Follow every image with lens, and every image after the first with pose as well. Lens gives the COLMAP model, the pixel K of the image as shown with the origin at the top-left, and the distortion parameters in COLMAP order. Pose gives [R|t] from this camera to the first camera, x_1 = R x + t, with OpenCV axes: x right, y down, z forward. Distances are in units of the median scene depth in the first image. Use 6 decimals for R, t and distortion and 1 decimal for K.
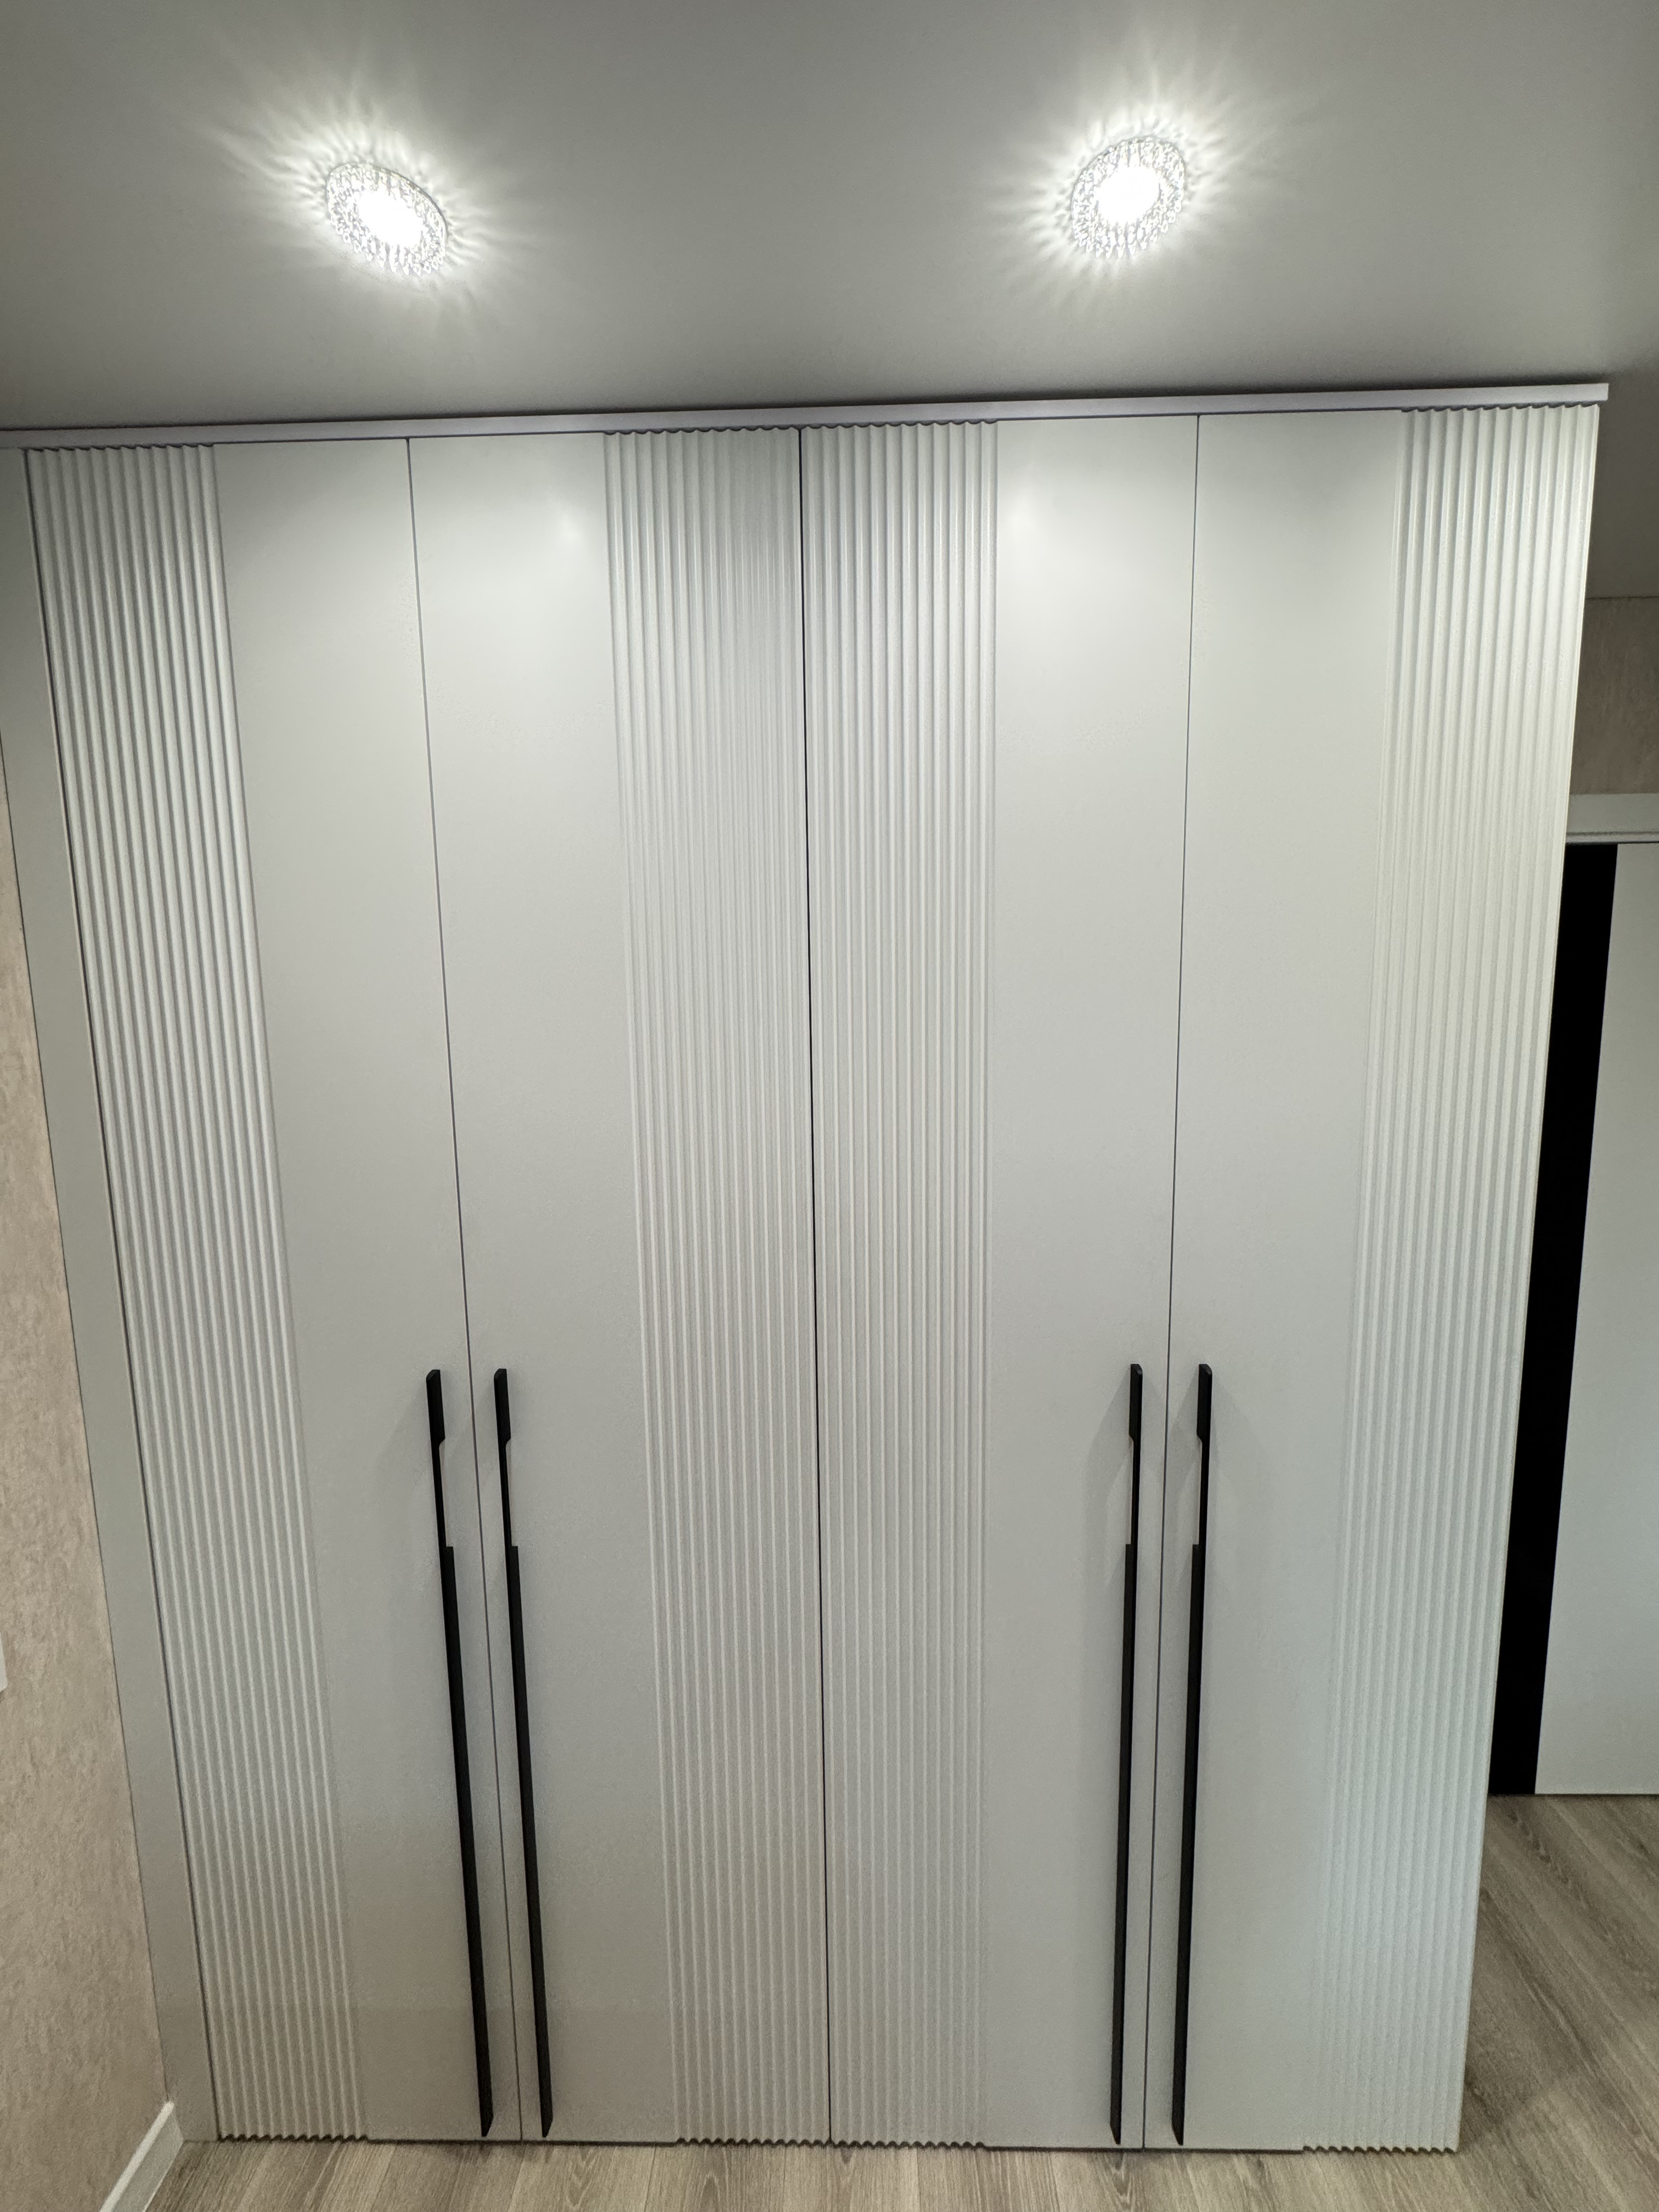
lens RADIAL K [[879.6, 0, 834.7], [0, 879.6, 1104.7], [0, 0, 1]] dist [0.000492, -0.000042]
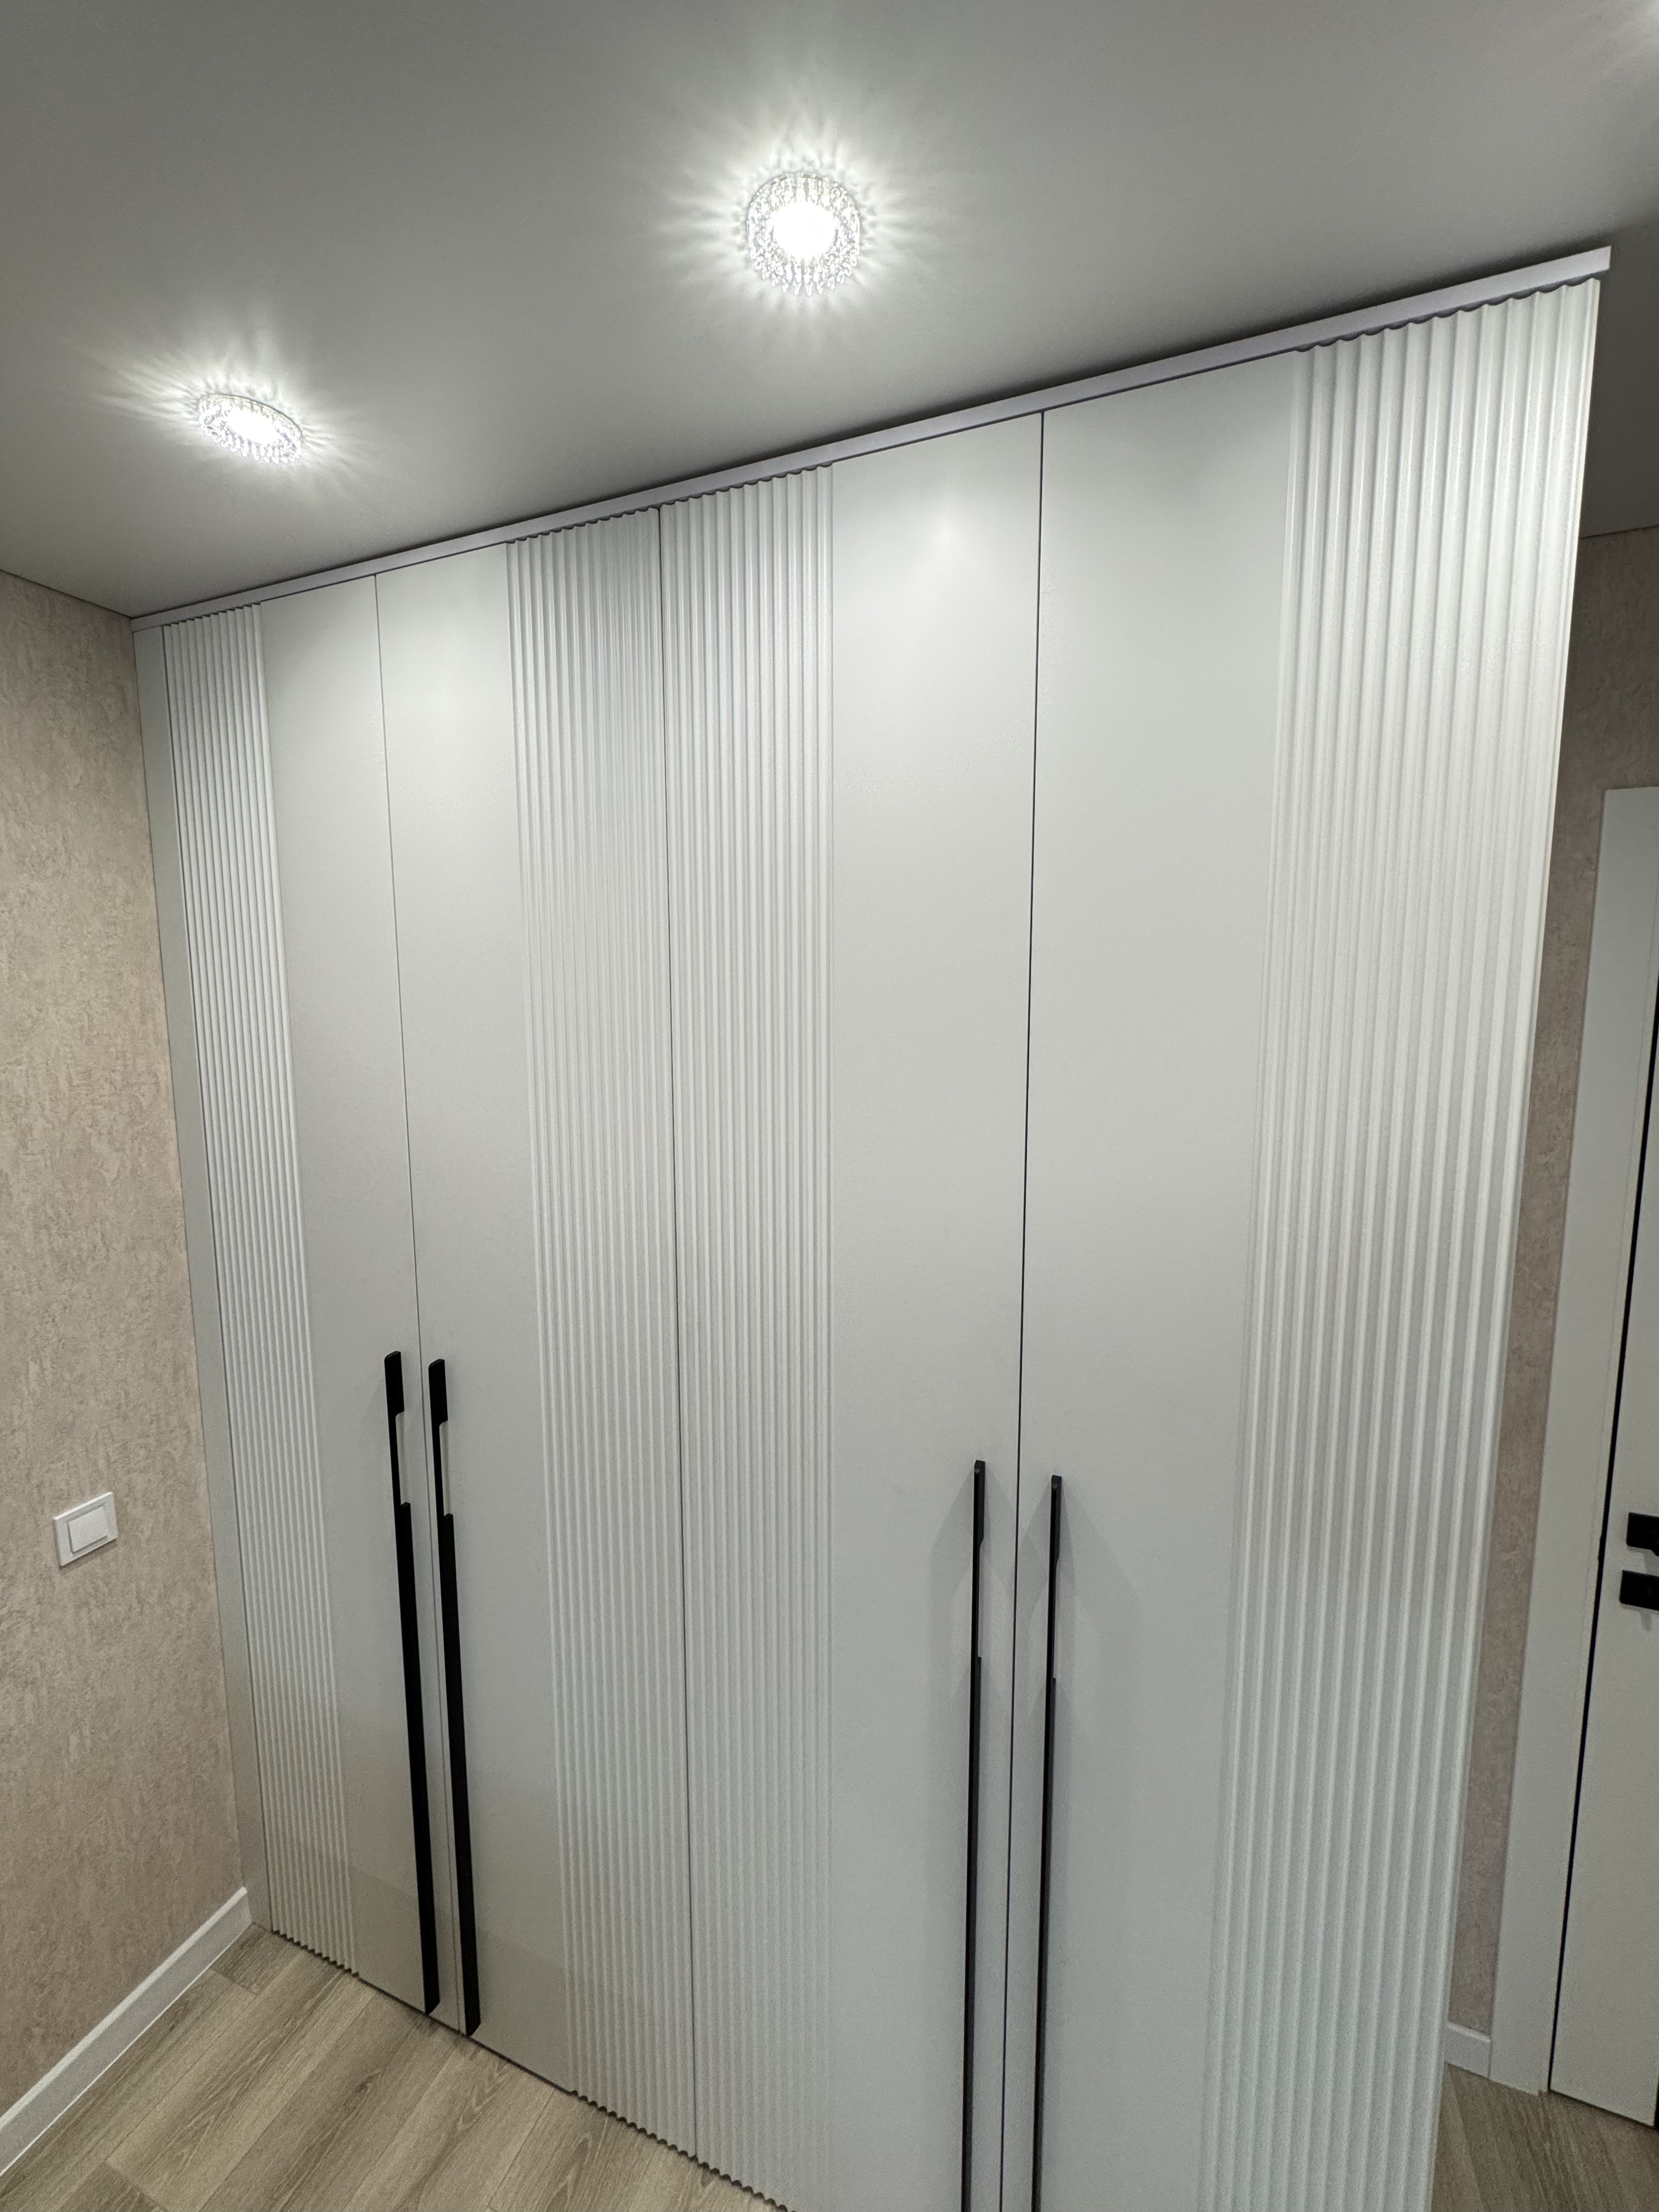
lens RADIAL K [[880.1, 0, 829.5], [0, 880.1, 1106.0], [0, 0, 1]] dist [-0.000927, 0.000269]
pose [[0.936796, 0.052588, -0.345902, 0.440085], [-0.053221, 0.998553, 0.007673, -0.063245], [0.345805, 0.011221, 0.938239, 0.080481]]
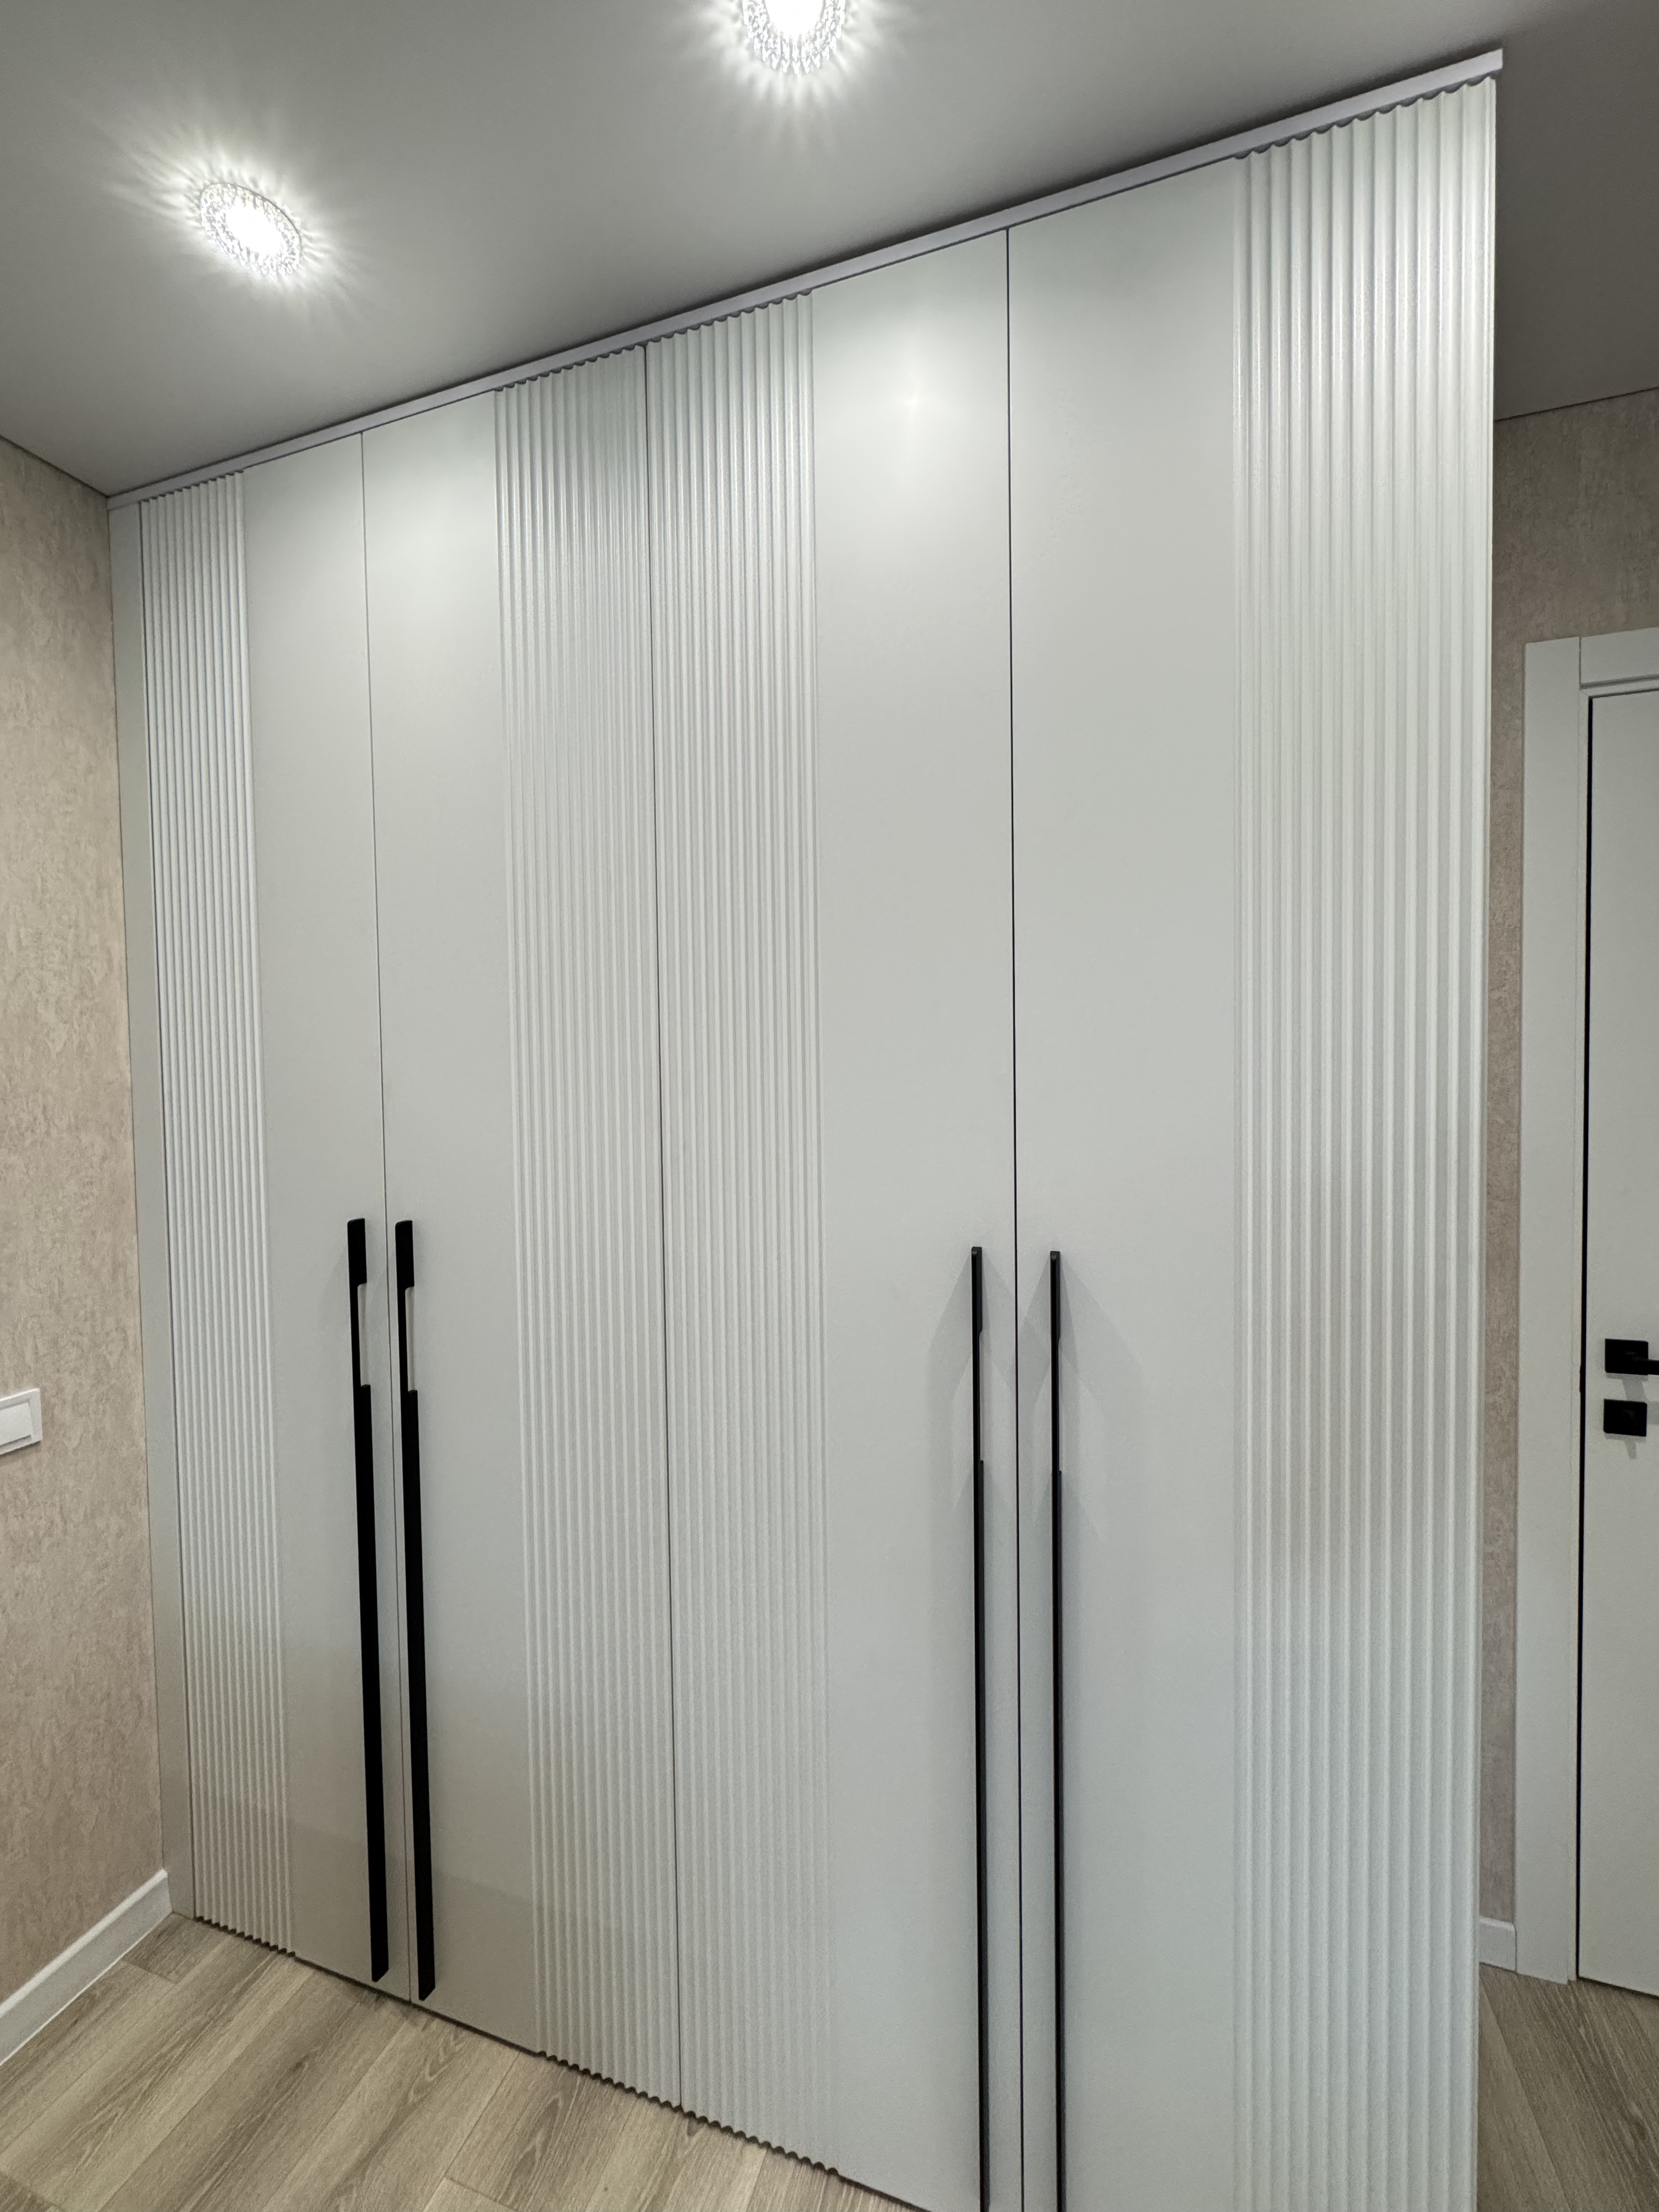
lens RADIAL K [[880.1, 0, 829.5], [0, 880.1, 1106.0], [0, 0, 1]] dist [-0.000927, 0.000269]
pose [[0.954251, 0.010783, -0.298814, 0.416401], [-0.035323, 0.996417, -0.076846, 0.202060], [0.296914, 0.083886, 0.951212, 0.084321]]
